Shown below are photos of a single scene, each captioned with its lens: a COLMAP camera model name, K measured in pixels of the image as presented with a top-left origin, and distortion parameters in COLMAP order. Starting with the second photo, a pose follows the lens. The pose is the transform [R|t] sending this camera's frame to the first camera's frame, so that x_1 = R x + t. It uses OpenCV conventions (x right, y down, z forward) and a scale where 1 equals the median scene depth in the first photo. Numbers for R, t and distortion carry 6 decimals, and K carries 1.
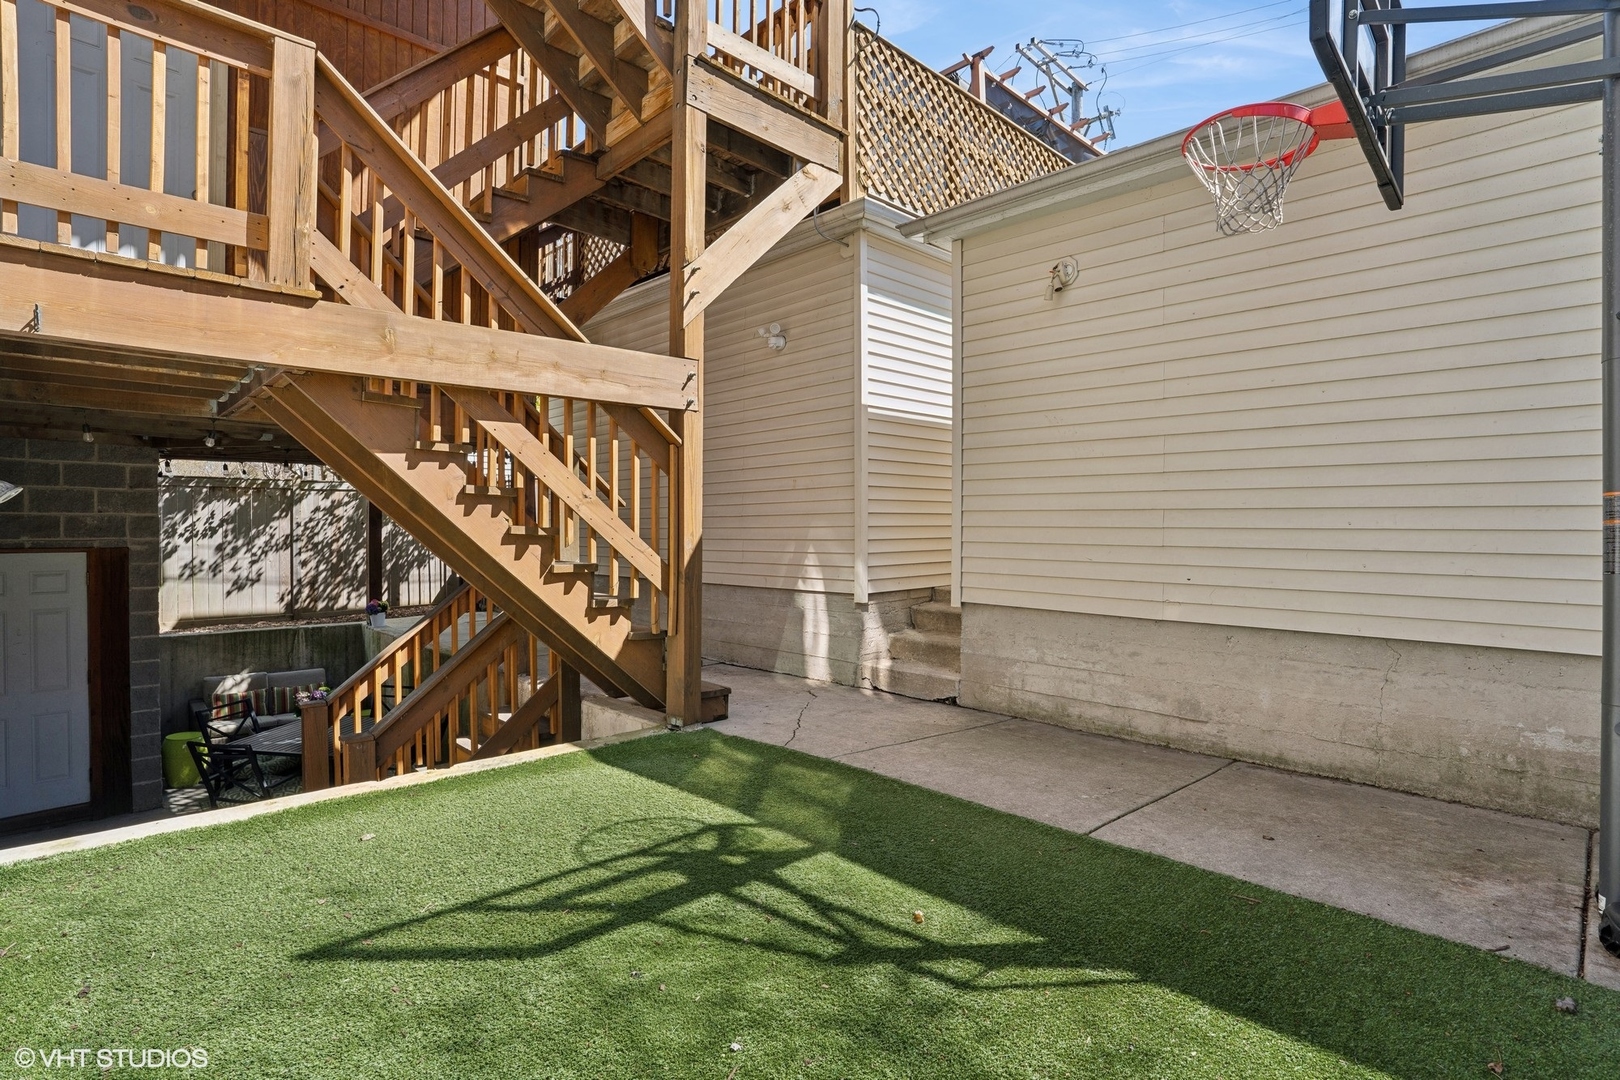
lens RADIAL K [[792.5, 0, 804.4], [0, 792.5, 530.2], [0, 0, 1]] dist [-0.076424, 0.026638]
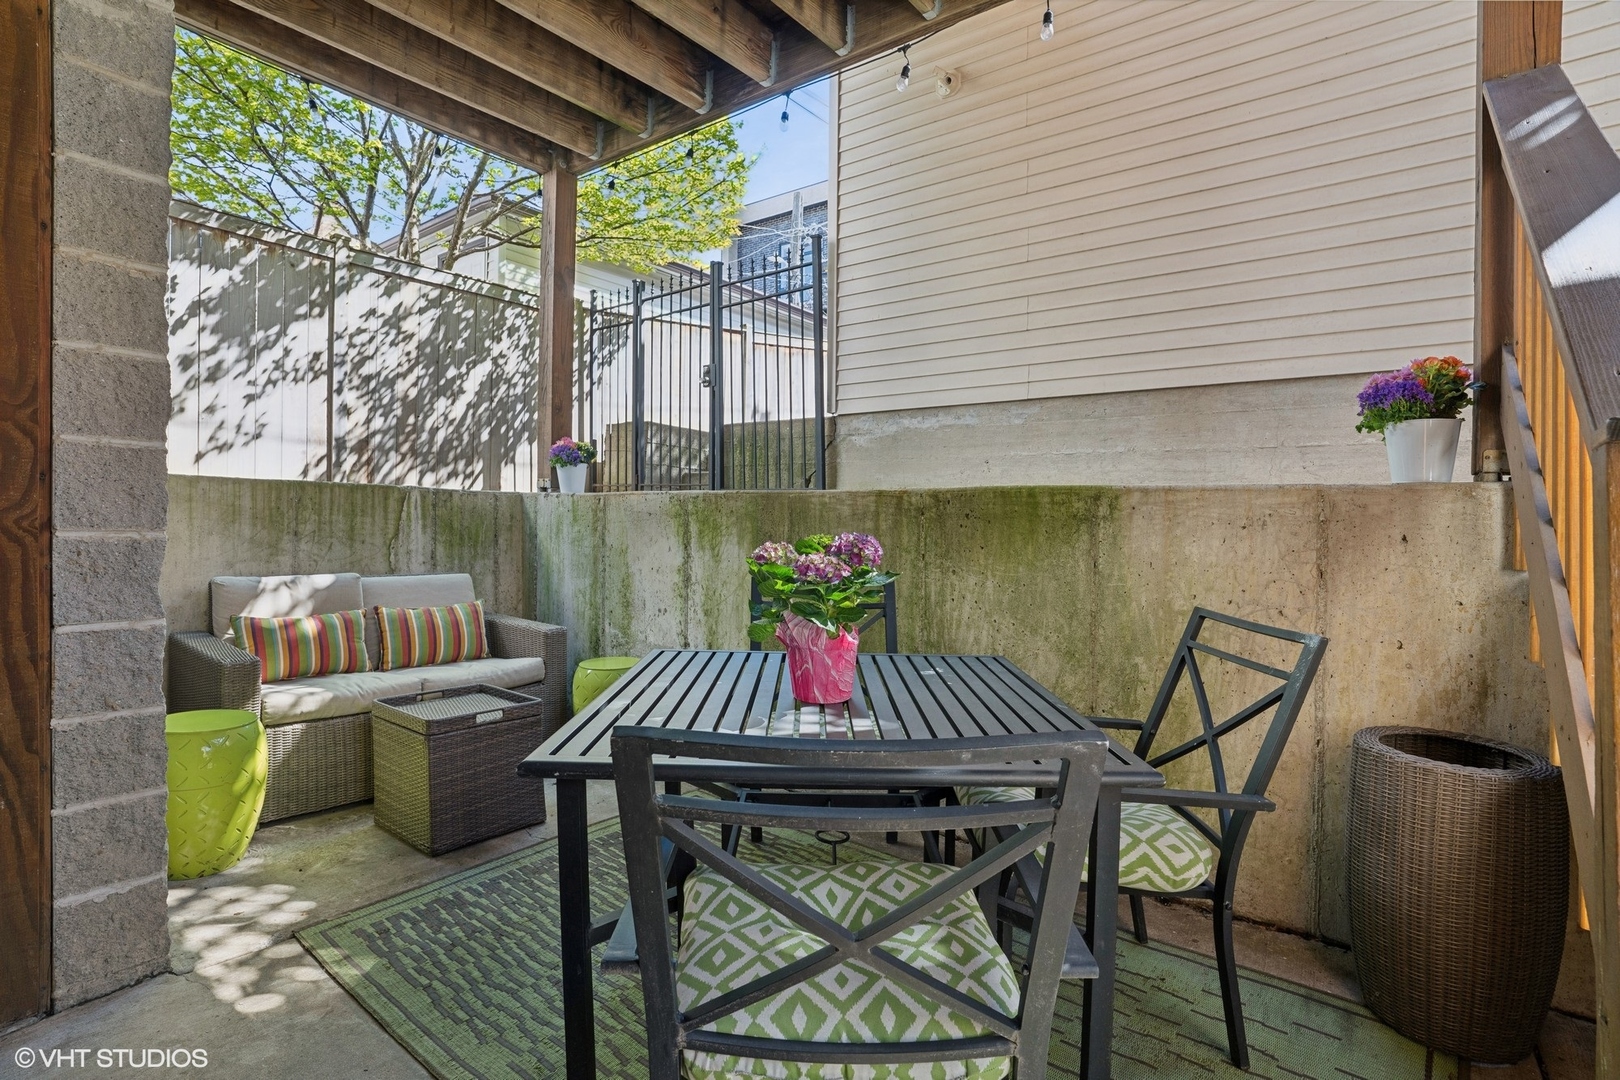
lens RADIAL K [[770.5, 0, 811.5], [0, 770.5, 528.7], [0, 0, 1]] dist [-0.073552, 0.028862]
pose [[0.989422, 0.007637, 0.144866, -0.411135], [-0.008811, 0.999933, 0.007462, 0.124237], [-0.144800, -0.008660, 0.989423, 0.437170]]
